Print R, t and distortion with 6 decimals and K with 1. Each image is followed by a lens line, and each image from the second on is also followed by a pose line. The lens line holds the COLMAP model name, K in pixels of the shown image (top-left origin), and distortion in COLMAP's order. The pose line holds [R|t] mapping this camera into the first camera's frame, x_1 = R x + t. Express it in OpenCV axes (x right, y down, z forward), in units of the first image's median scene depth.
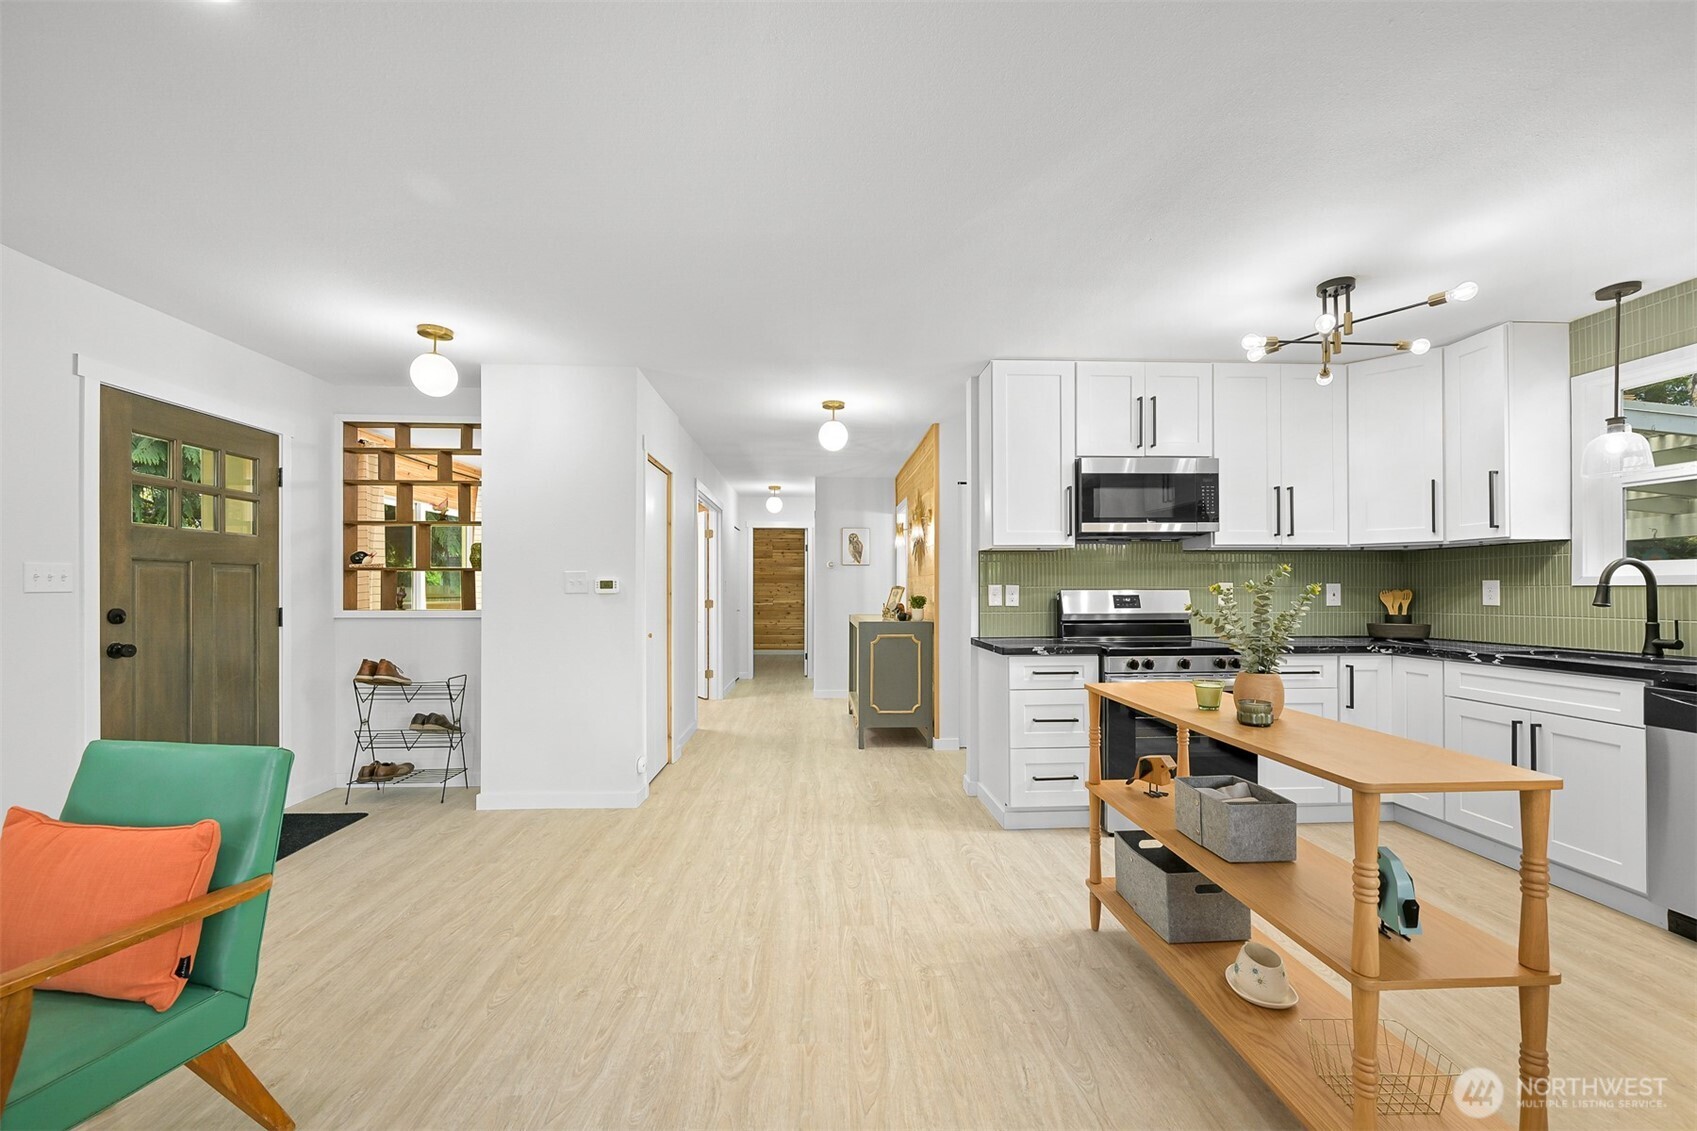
lens RADIAL K [[671.7, 0, 846.3], [0, 671.7, 586.1], [0, 0, 1]] dist [0.001101, -0.000522]
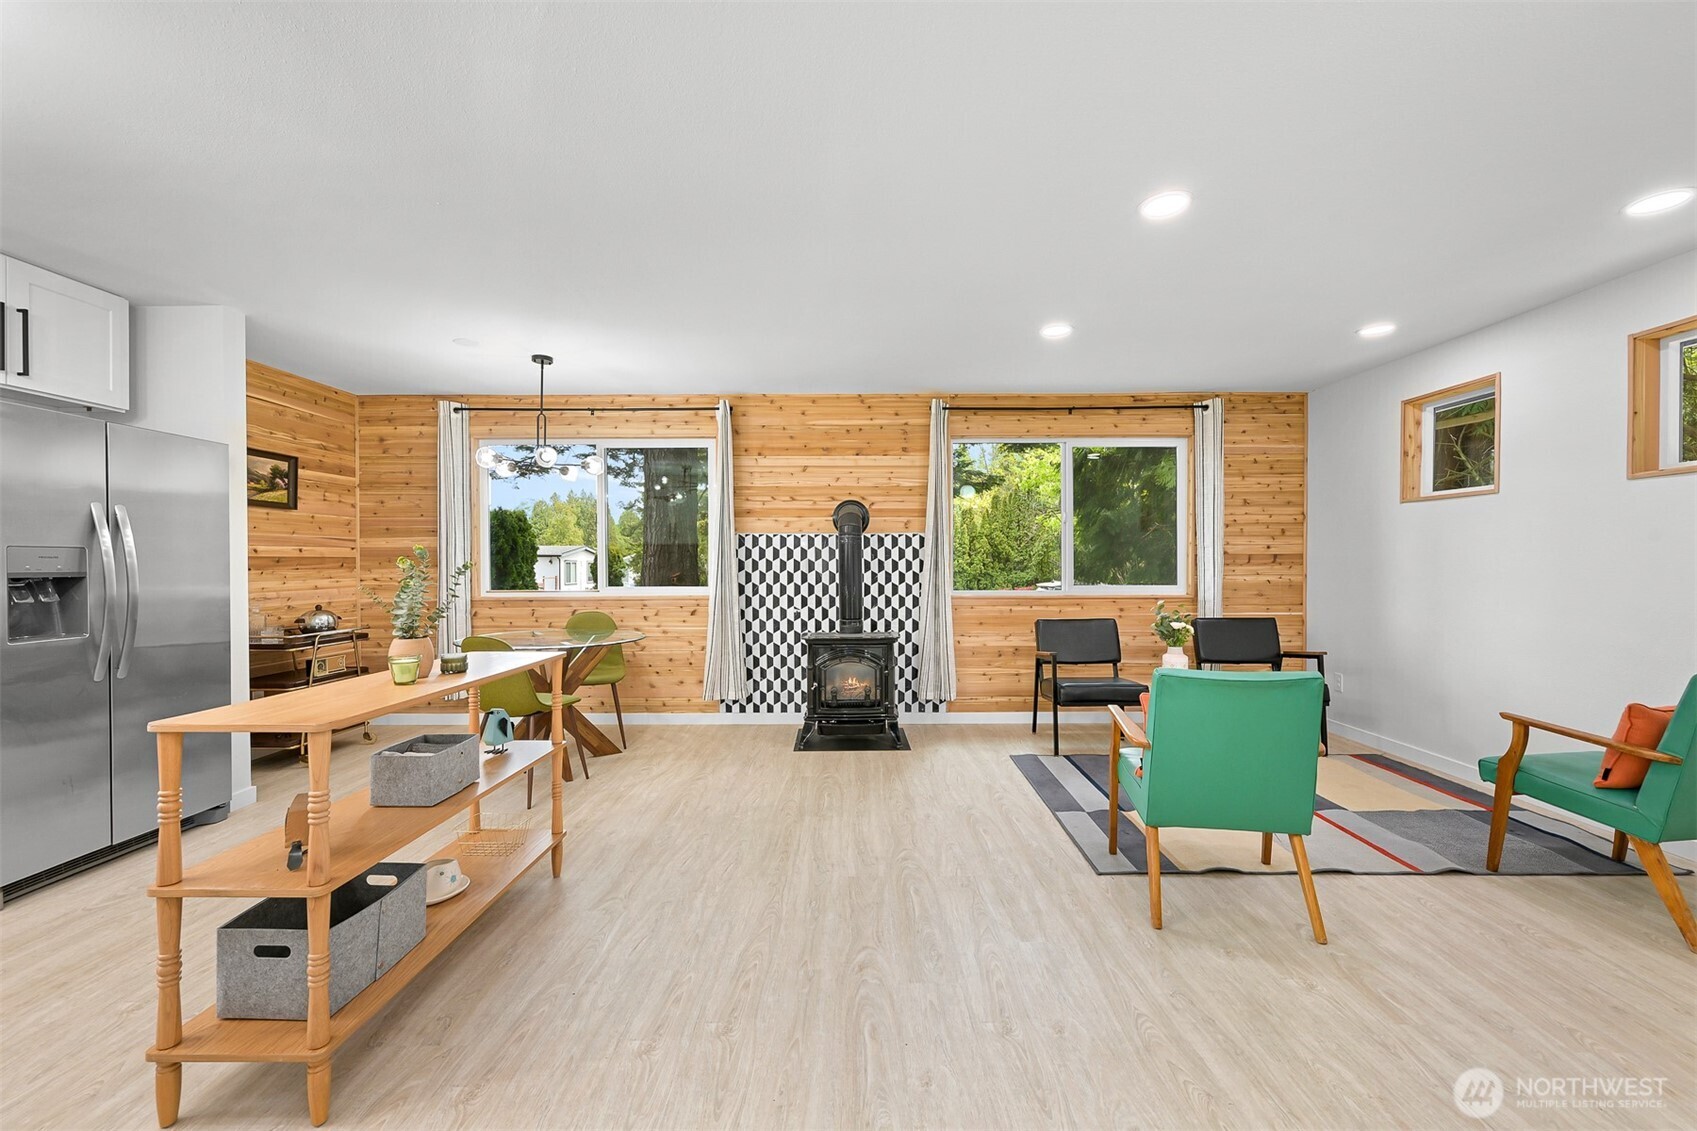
lens RADIAL K [[671.7, 0, 858.4], [0, 671.7, 577.2], [0, 0, 1]] dist [0.001101, -0.000522]
pose [[-0.999052, 0.002024, 0.043477, -0.109824], [0.002736, 0.999863, 0.016323, 0.004248], [-0.043438, 0.016427, -0.998921, 1.181910]]
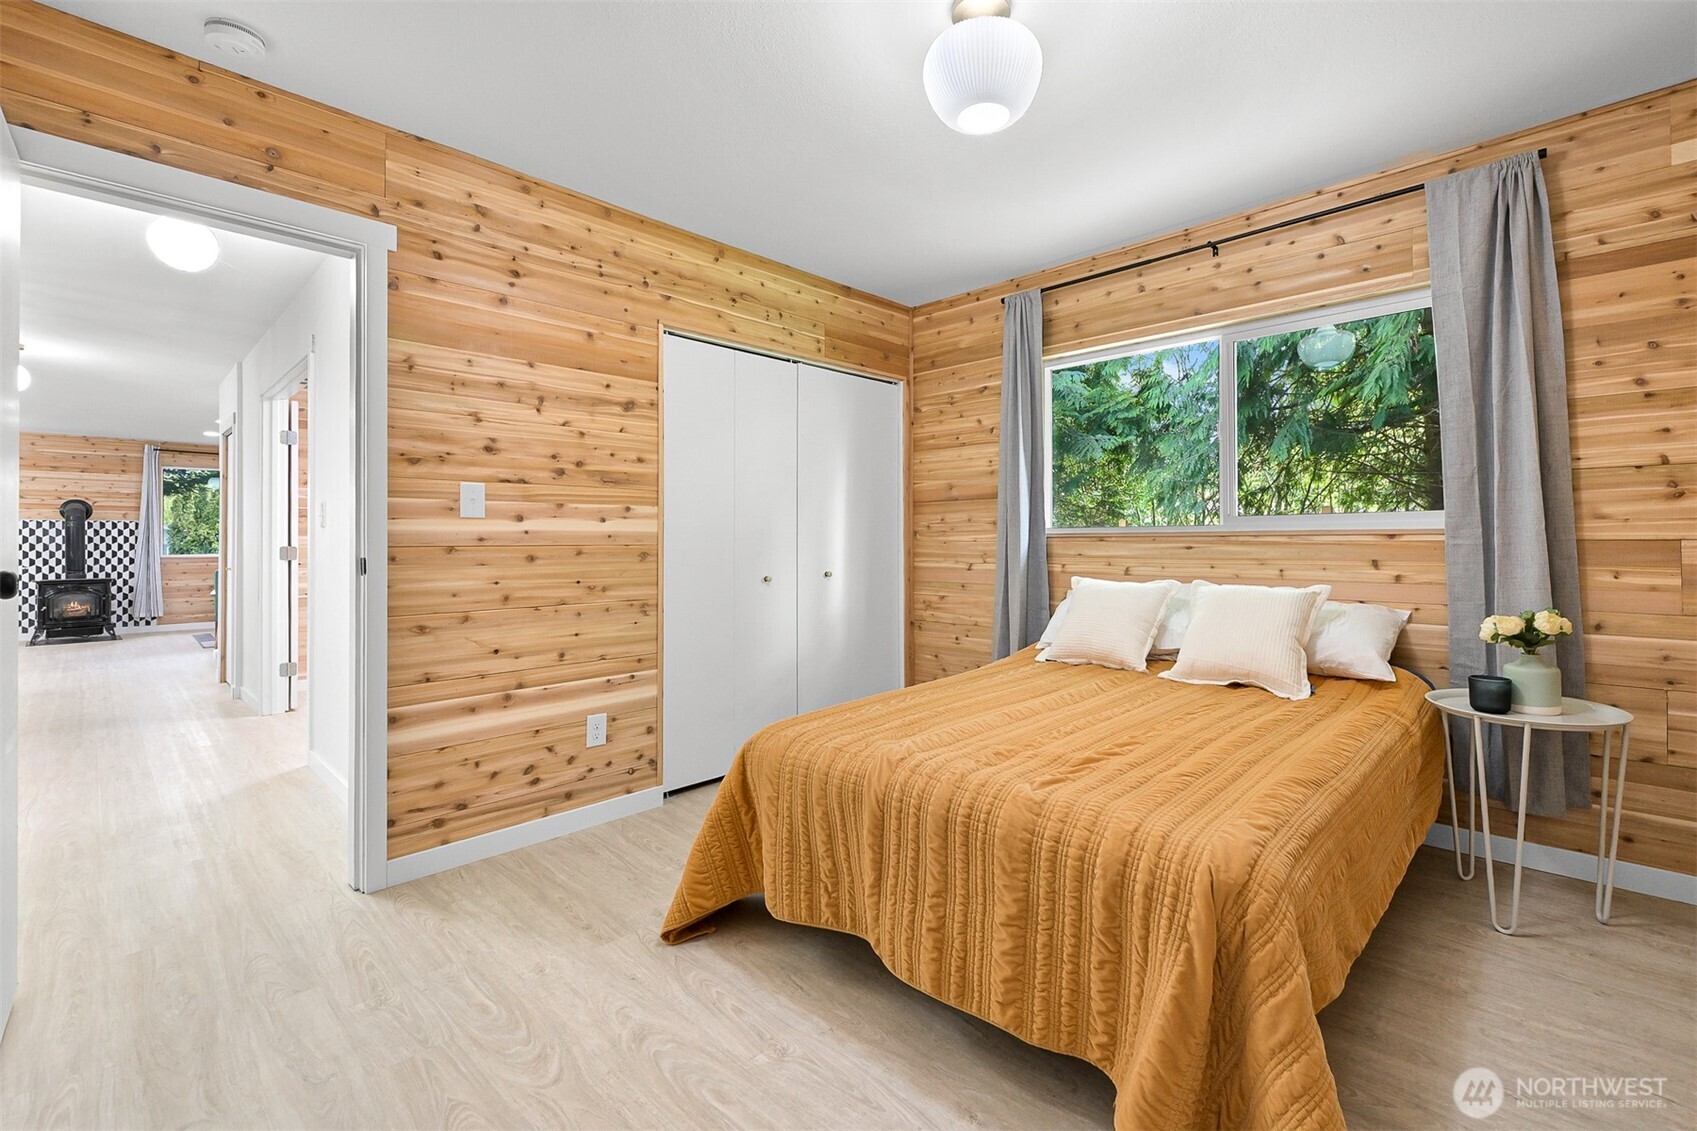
lens RADIAL K [[737.5, 0, 853.7], [0, 737.5, 534.7], [0, 0, 1]] dist [0.008659, -0.000179]
pose [[-0.720780, -0.004475, -0.693150, -0.194608], [0.005129, 0.999917, -0.011789, 0.032480], [0.693145, -0.012053, -0.720697, 3.701954]]
